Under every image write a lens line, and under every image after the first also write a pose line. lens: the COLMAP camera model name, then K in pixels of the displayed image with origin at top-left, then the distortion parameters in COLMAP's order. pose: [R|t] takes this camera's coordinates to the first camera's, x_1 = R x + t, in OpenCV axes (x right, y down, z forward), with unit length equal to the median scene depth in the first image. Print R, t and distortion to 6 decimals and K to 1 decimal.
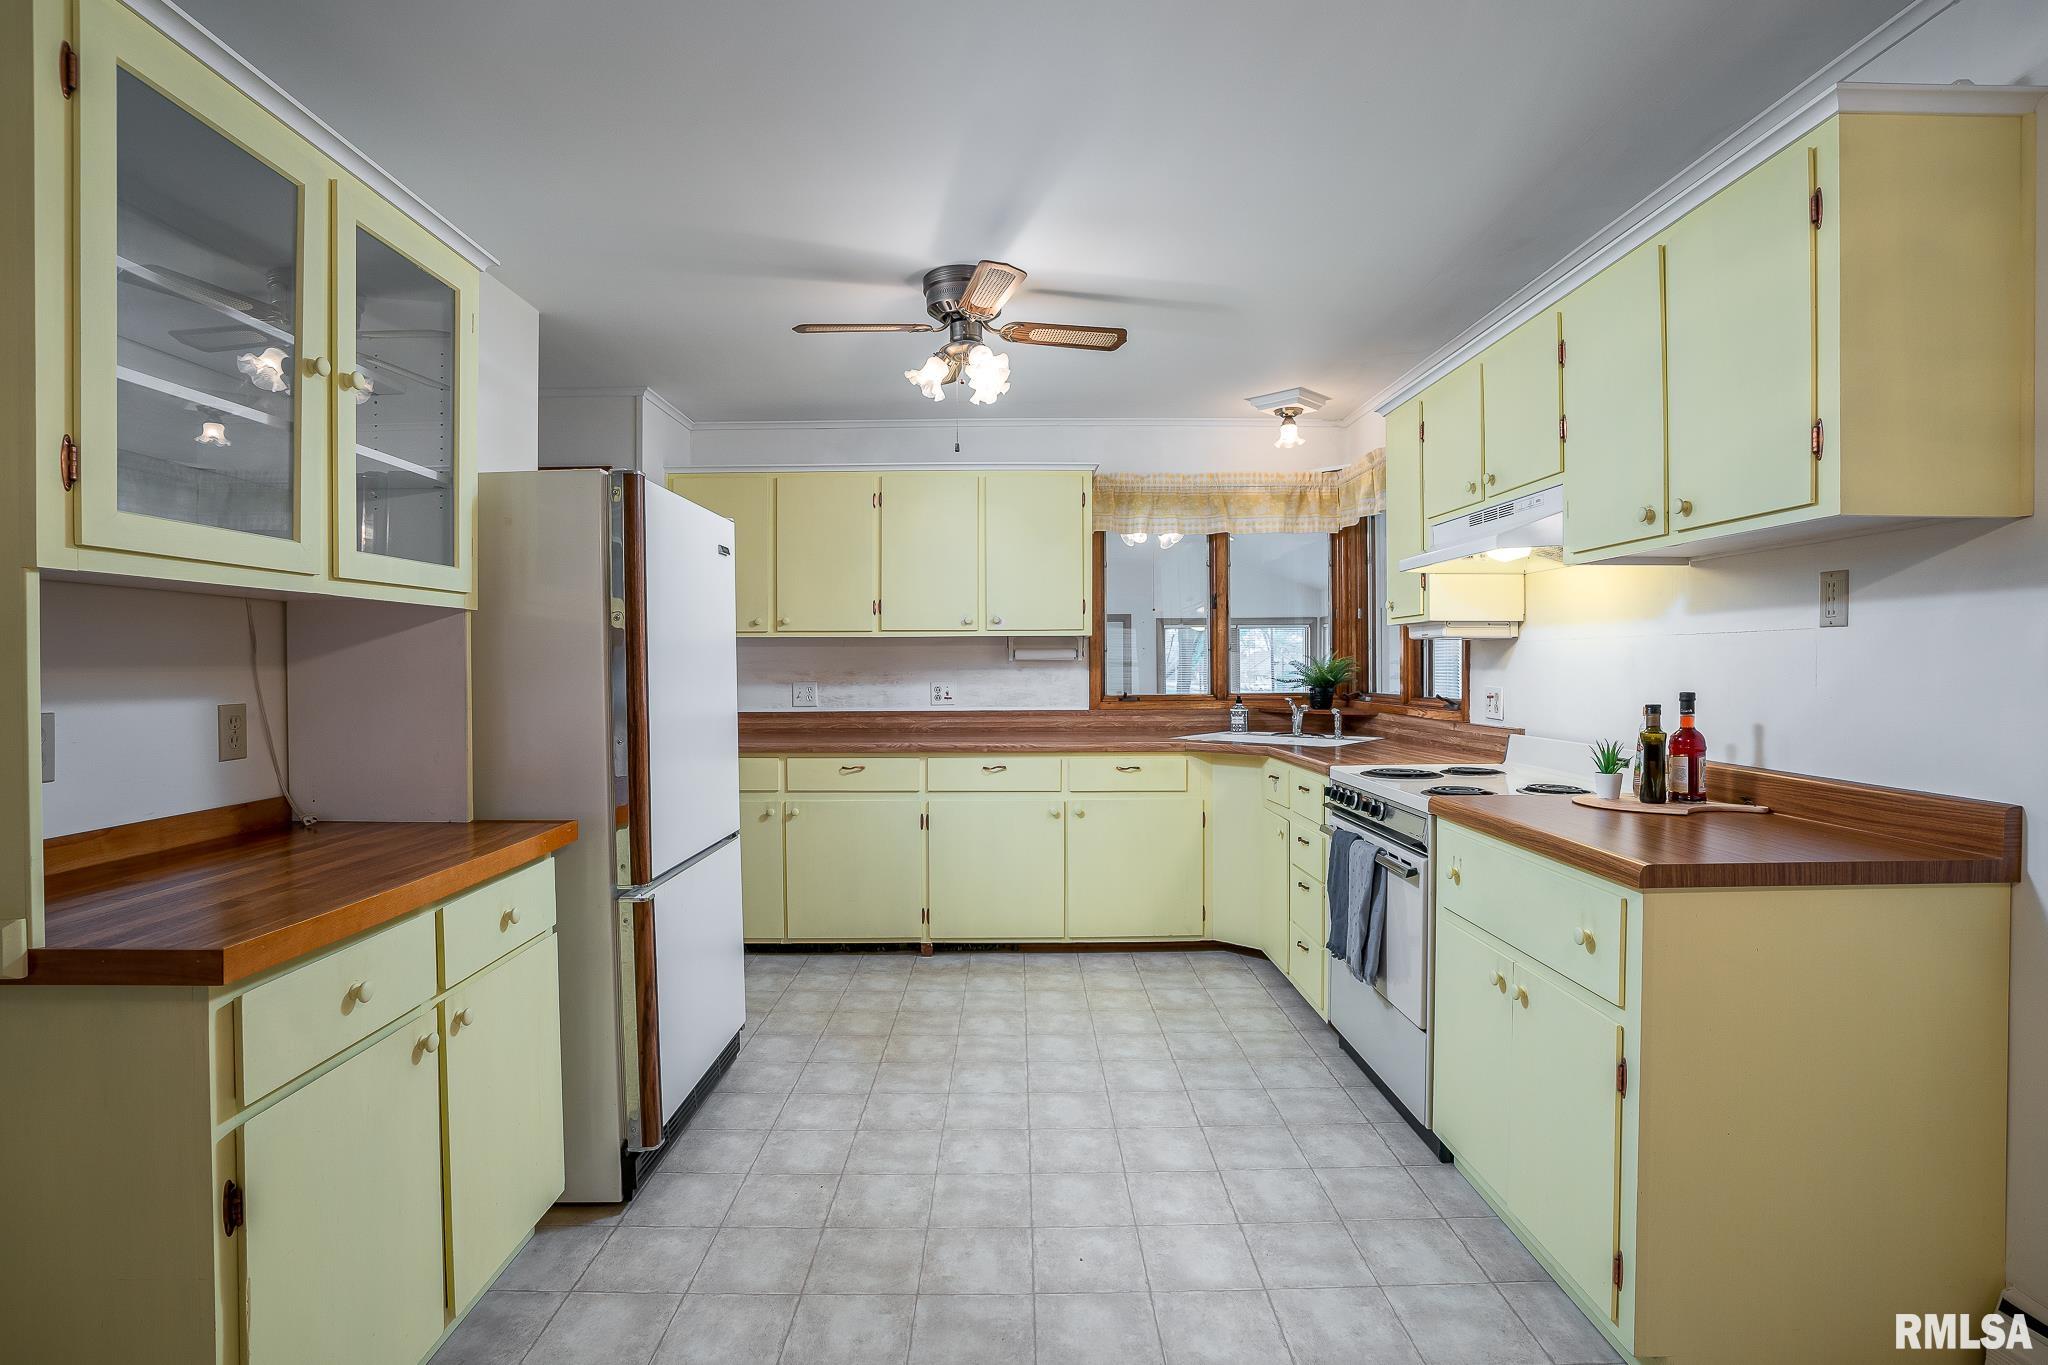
lens RADIAL K [[951.1, 0, 1022.9], [0, 951.1, 666.6], [0, 0, 1]] dist [-0.001423, -0.000137]
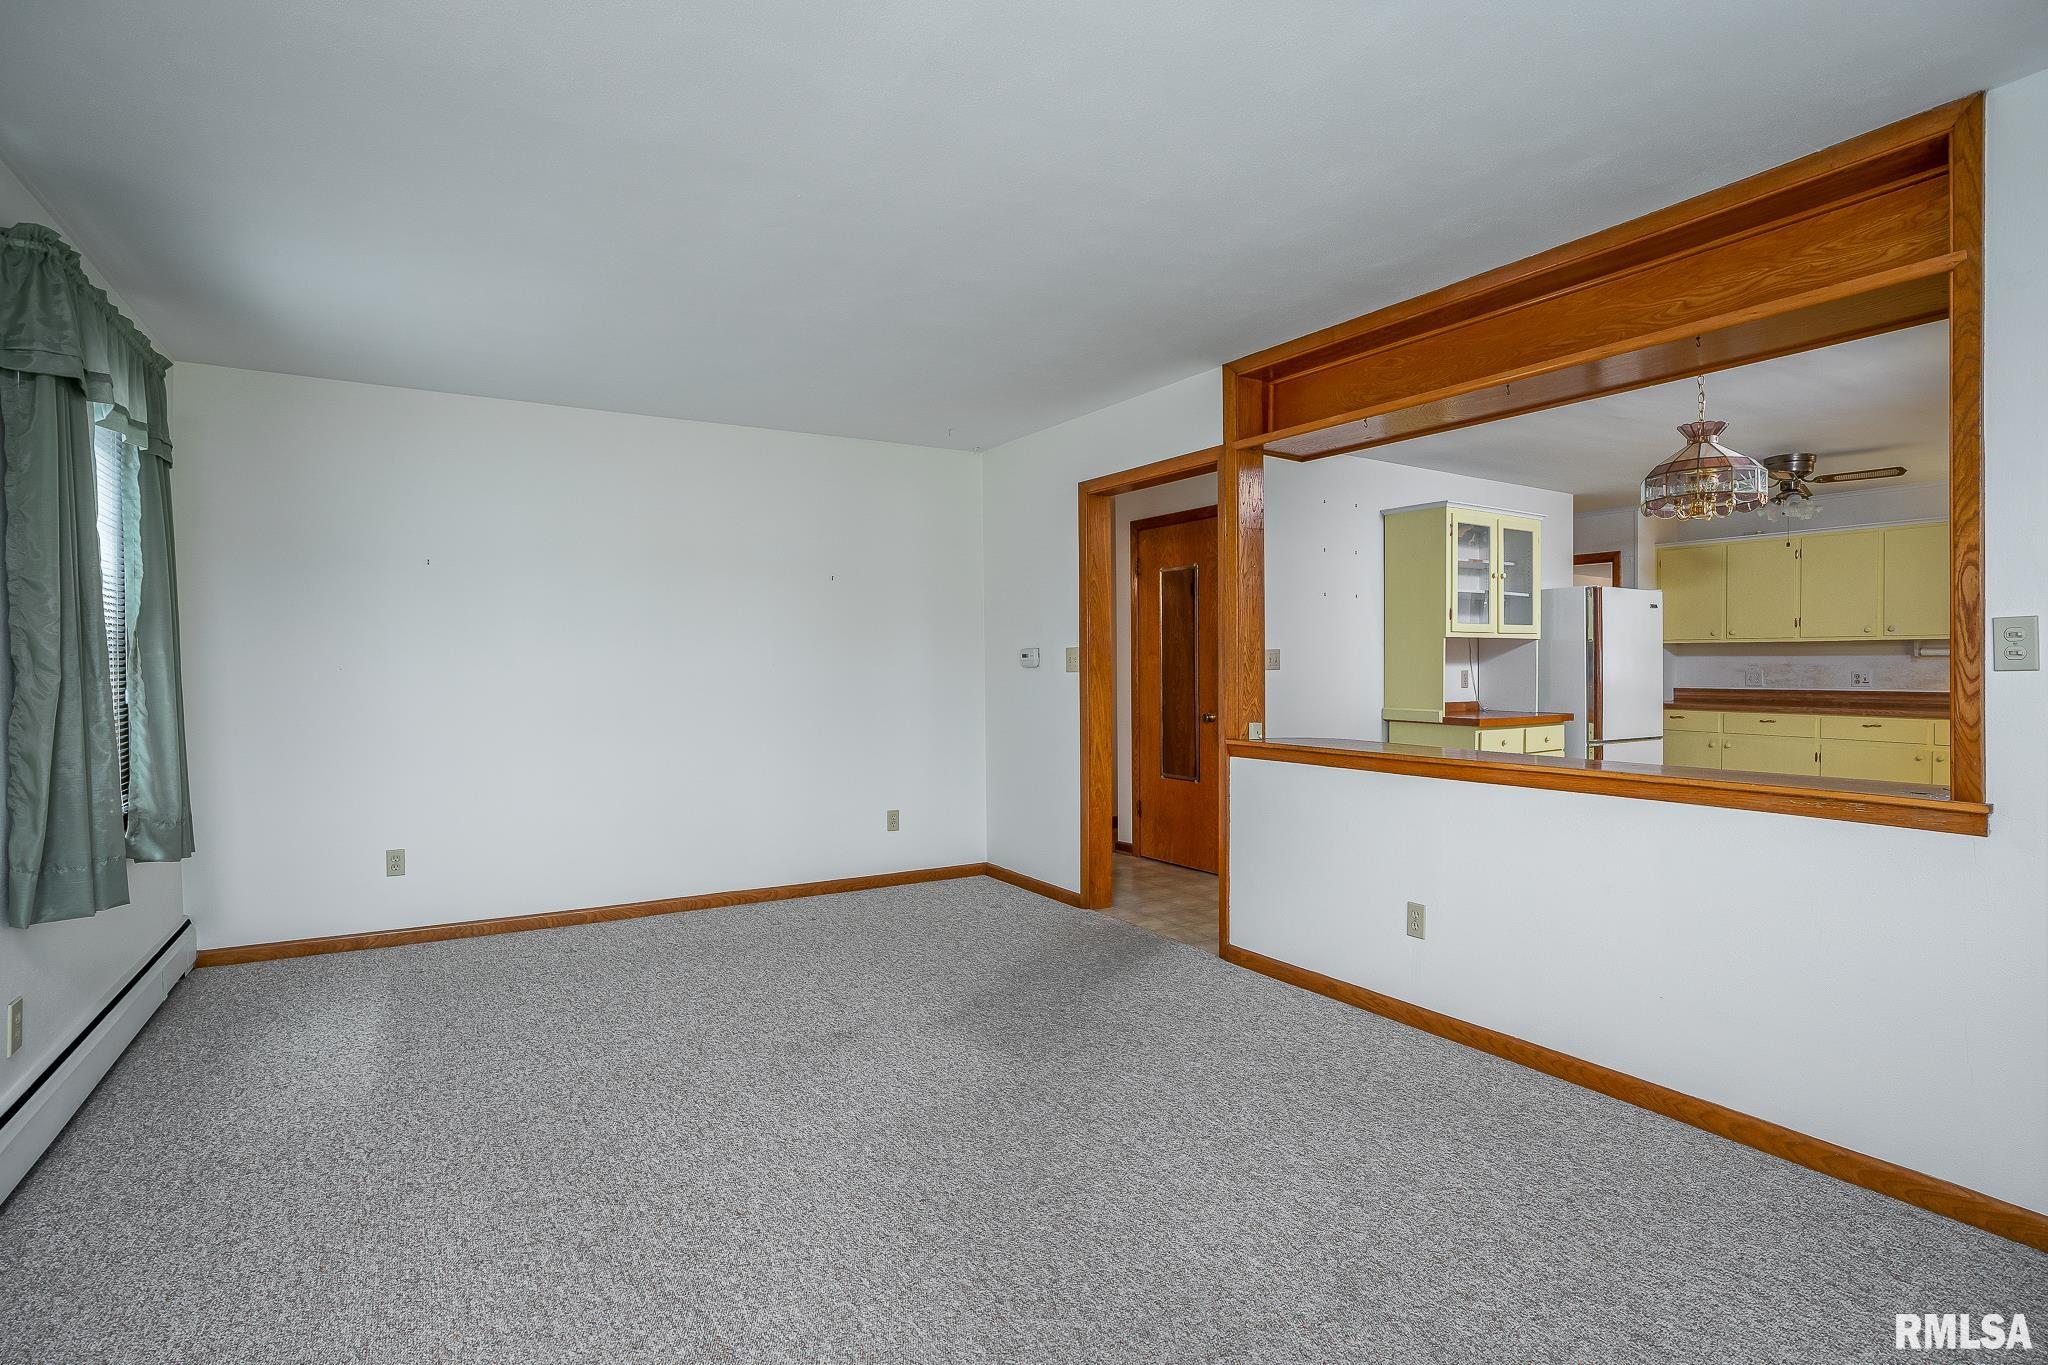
lens RADIAL K [[1022.0, 0, 1022.4], [0, 1022.0, 660.3], [0, 0, 1]] dist [0.000029, -0.000062]
pose [[0.515922, -0.001112, -0.856635, 1.238210], [-0.005642, 0.999973, -0.004697, 0.029547], [0.856617, 0.007256, 0.515901, -1.891933]]
